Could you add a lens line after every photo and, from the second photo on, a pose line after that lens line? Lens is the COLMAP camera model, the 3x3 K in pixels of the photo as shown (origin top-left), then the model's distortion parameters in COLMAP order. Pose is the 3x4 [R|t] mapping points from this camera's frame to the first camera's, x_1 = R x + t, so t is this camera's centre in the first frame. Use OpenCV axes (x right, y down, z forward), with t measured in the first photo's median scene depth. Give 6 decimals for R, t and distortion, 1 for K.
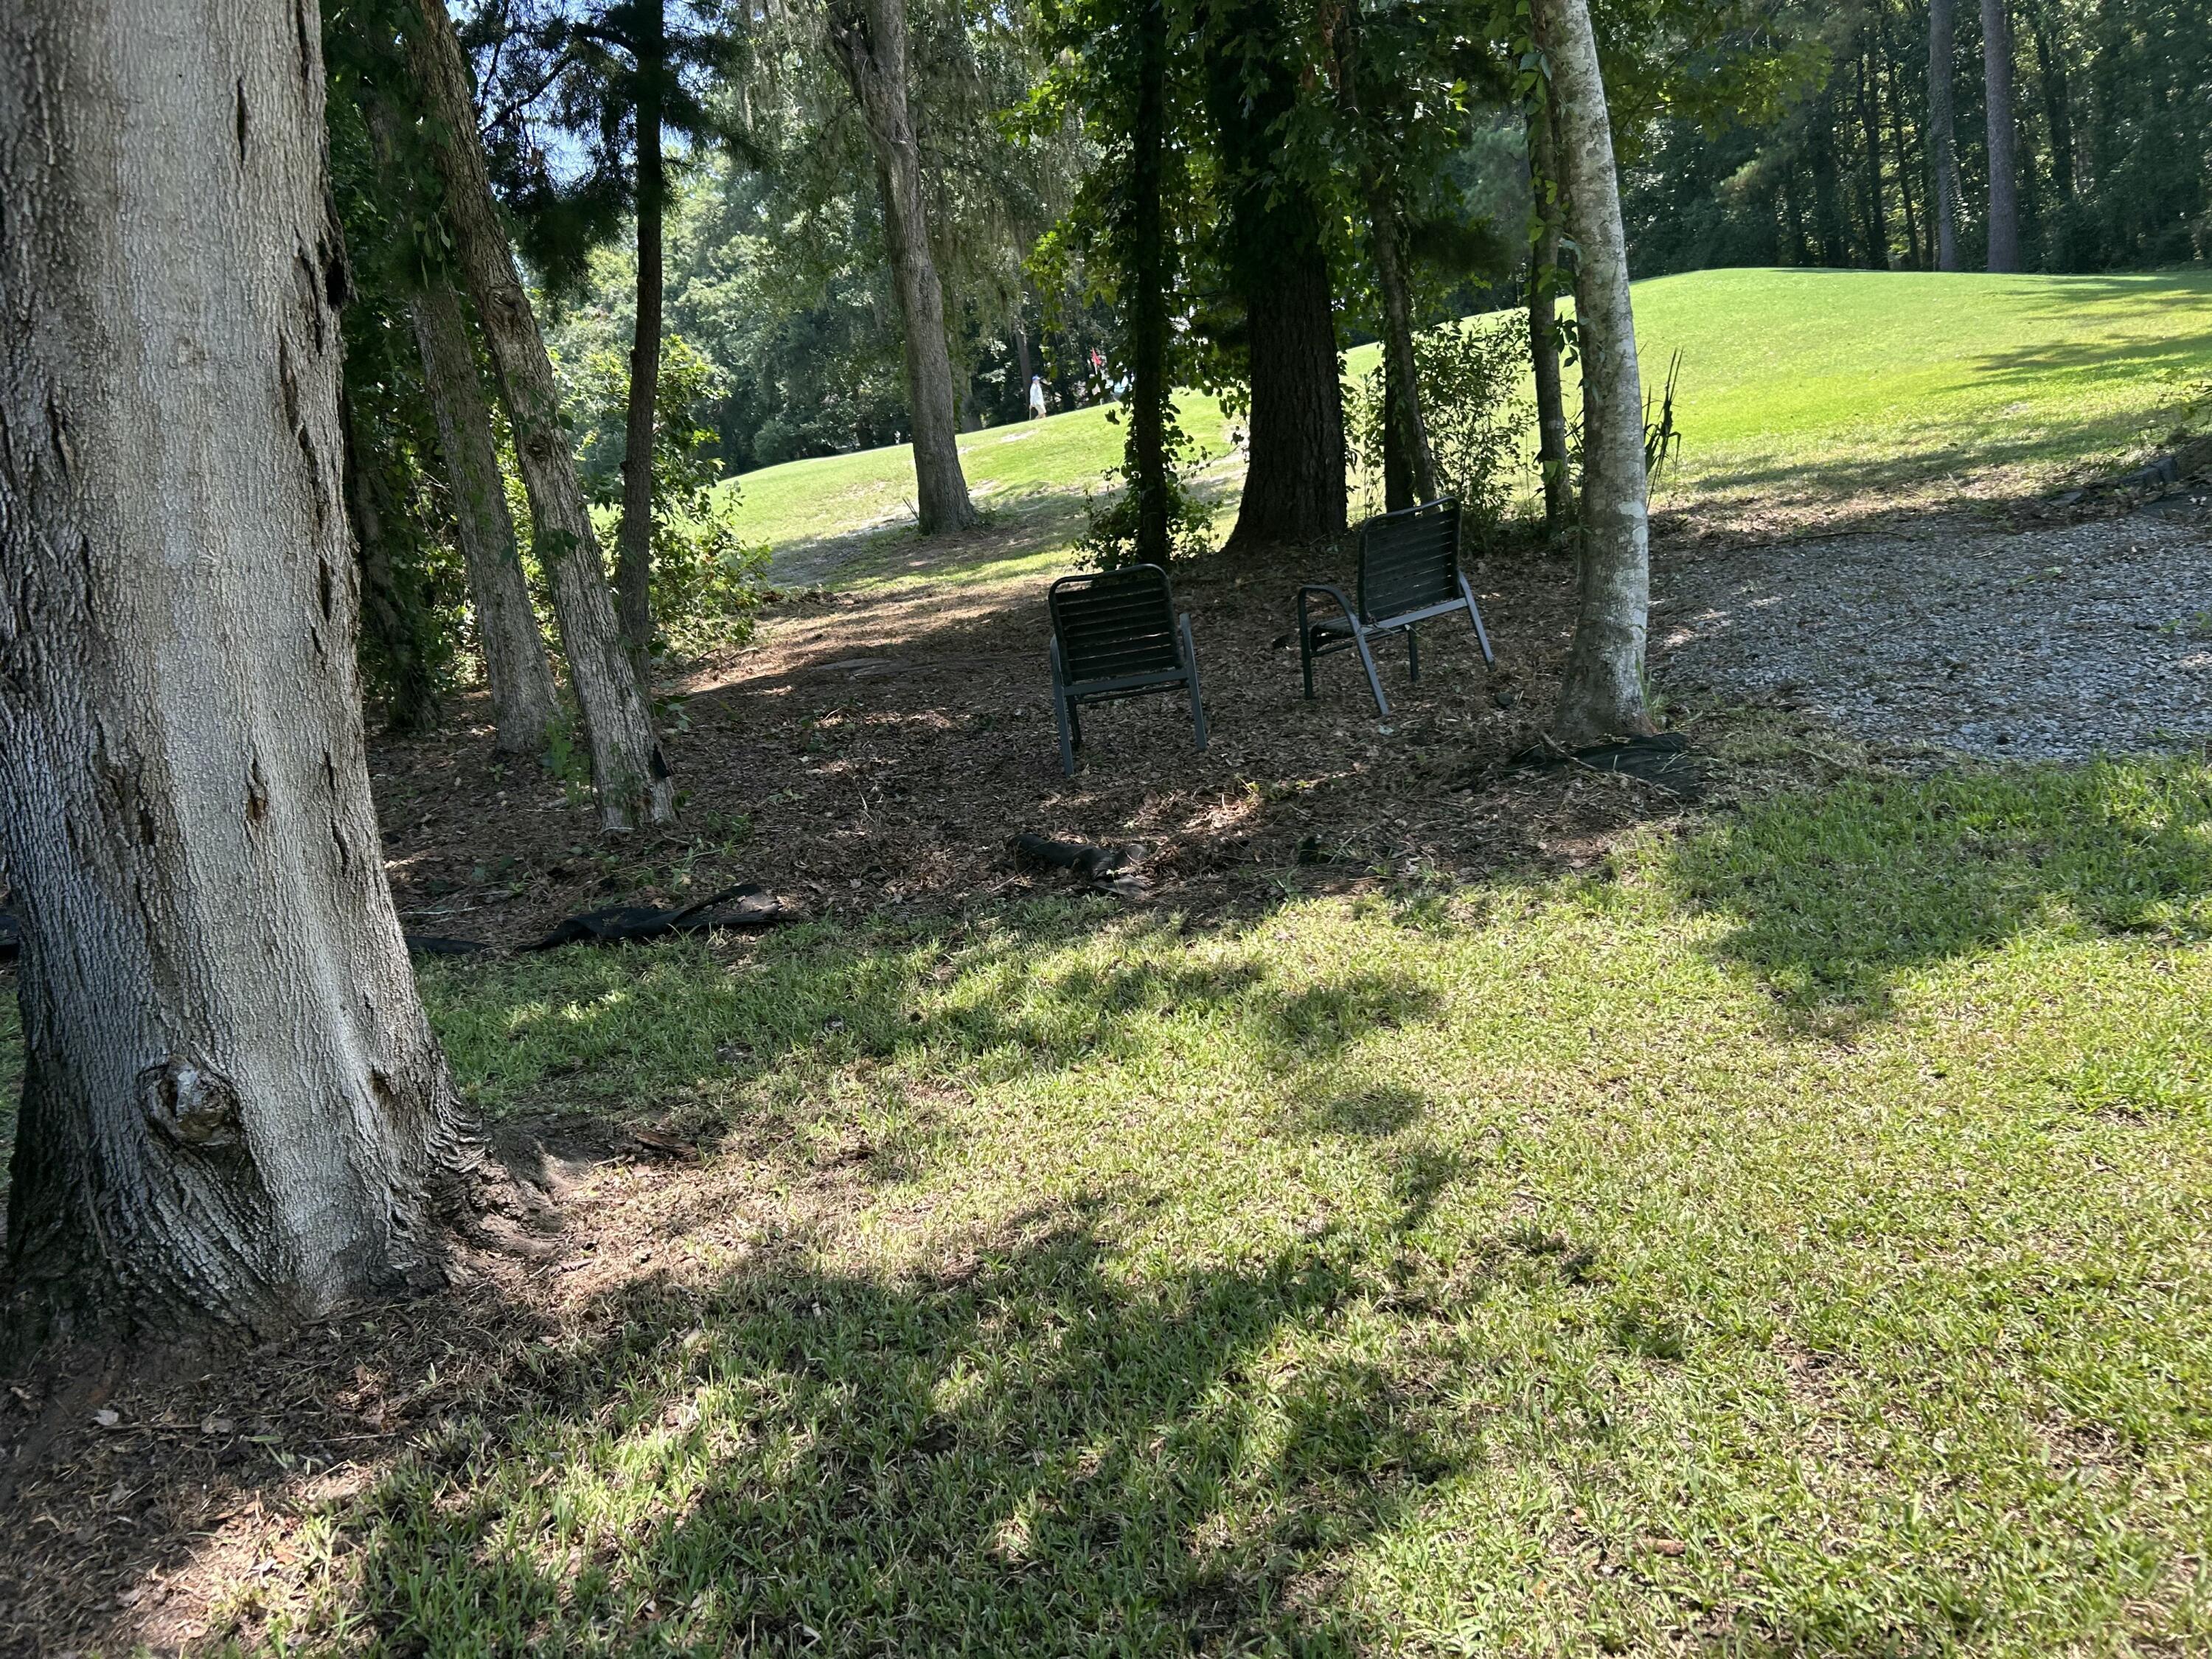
lens RADIAL K [[1702.6, 0, 1100.4], [0, 1702.6, 823.8], [0, 0, 1]] dist [-0.003263, -0.003171]
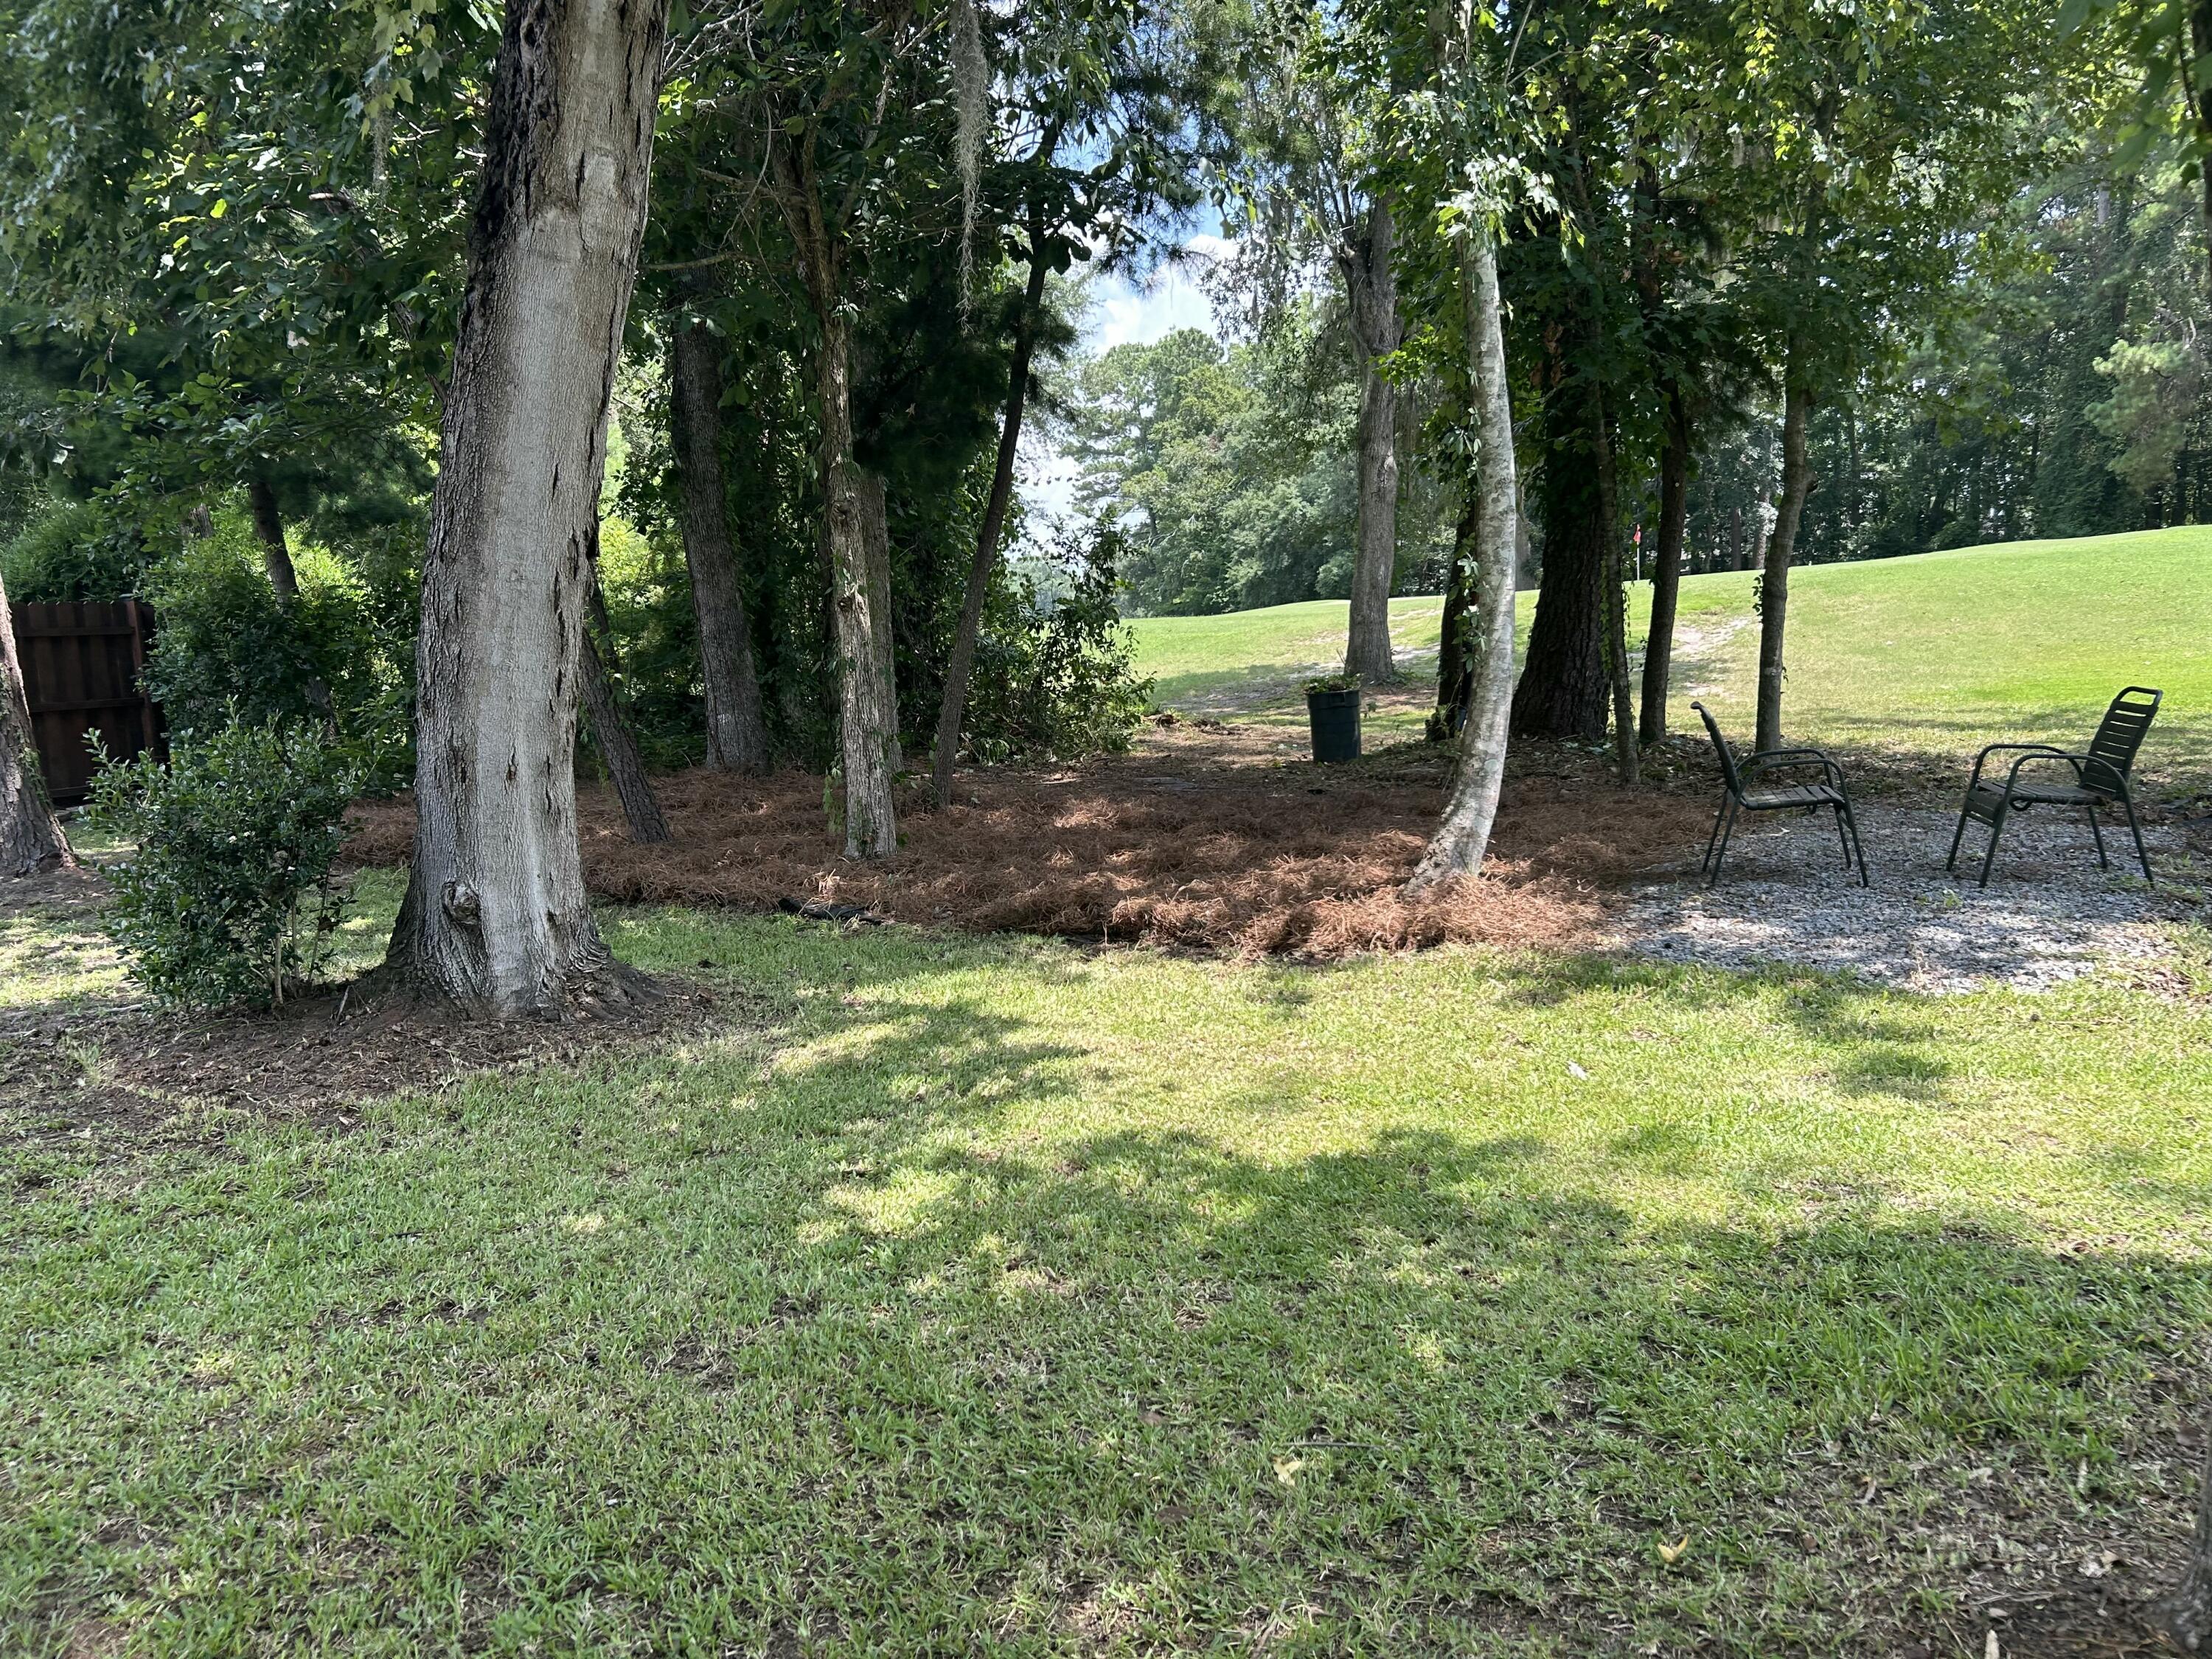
lens RADIAL K [[1702.6, 0, 1109.6], [0, 1702.6, 834.7], [0, 0, 1]] dist [-0.003263, -0.003171]
pose [[0.935897, 0.168485, -0.309371, 0.901971], [-0.189797, 0.981012, -0.039902, 0.006810], [0.296774, 0.096062, 0.950104, -0.840630]]
